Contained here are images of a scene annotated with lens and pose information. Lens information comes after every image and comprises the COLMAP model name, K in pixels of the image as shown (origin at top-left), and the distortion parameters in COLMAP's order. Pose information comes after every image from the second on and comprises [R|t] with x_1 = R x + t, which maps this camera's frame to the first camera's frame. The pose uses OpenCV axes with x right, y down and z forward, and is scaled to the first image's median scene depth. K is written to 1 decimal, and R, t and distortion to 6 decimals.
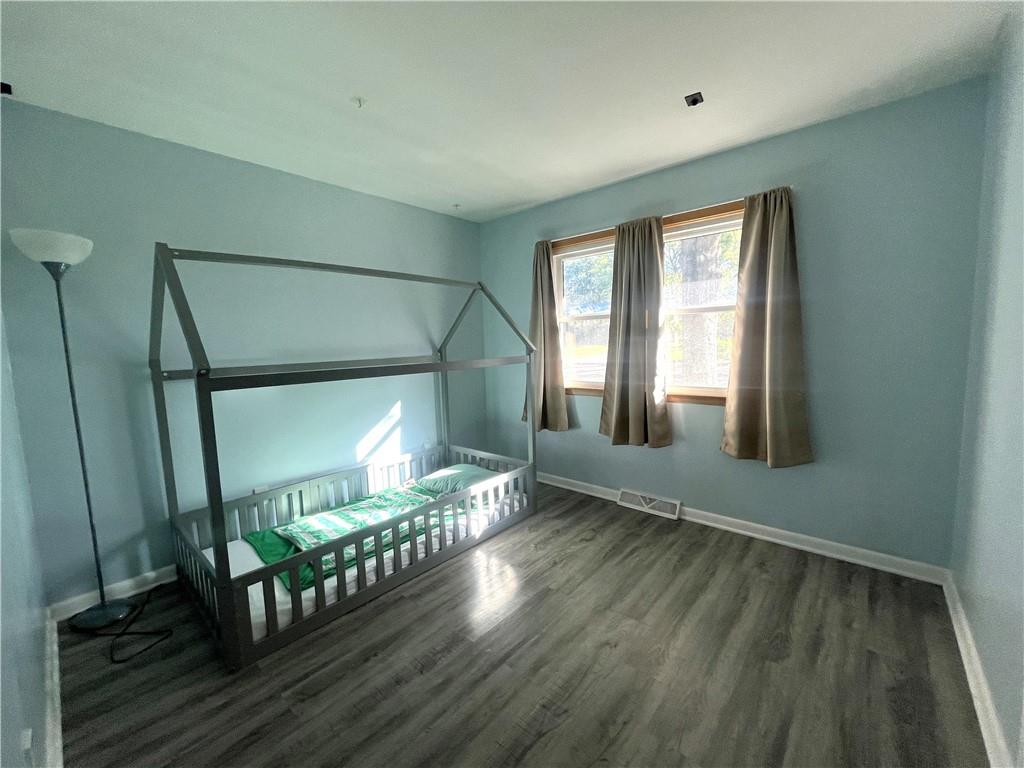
lens RADIAL K [[411.1, 0, 511.0], [0, 411.1, 385.5], [0, 0, 1]] dist [-0.004584, 0.000064]
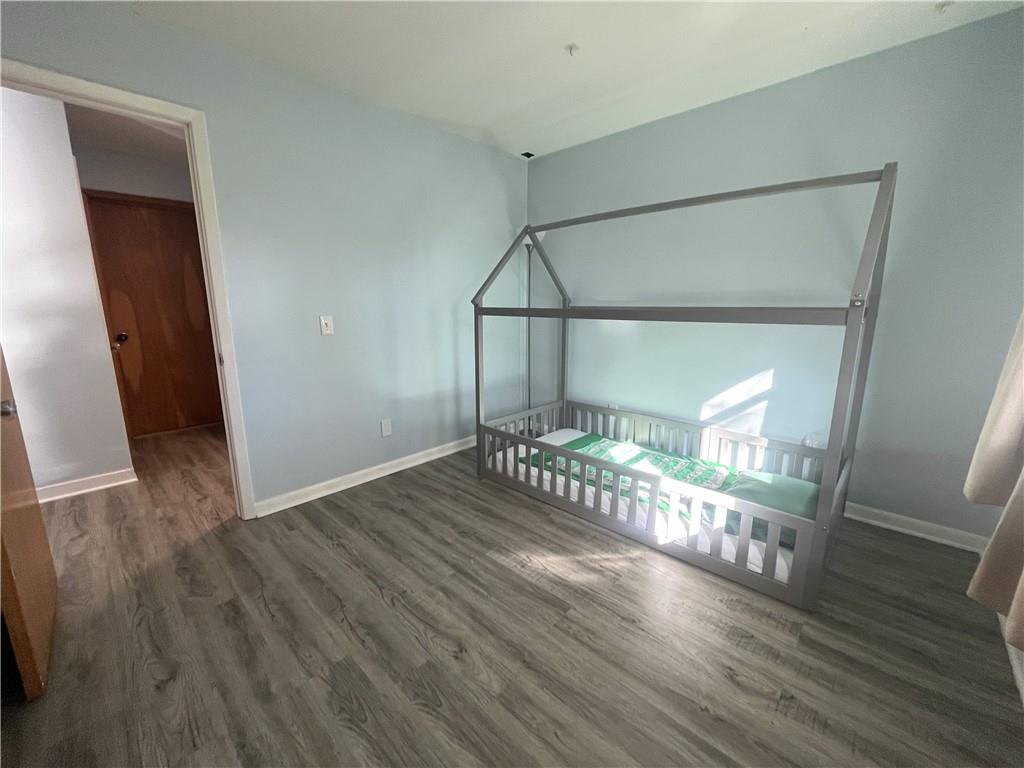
lens RADIAL K [[411.1, 0, 511.0], [0, 411.1, 385.5], [0, 0, 1]] dist [-0.004584, 0.000064]
pose [[-0.031926, 0.224380, -0.973979, 0.631057], [-0.107646, 0.968035, 0.226540, -0.062733], [0.993677, 0.112077, -0.006752, 0.713889]]
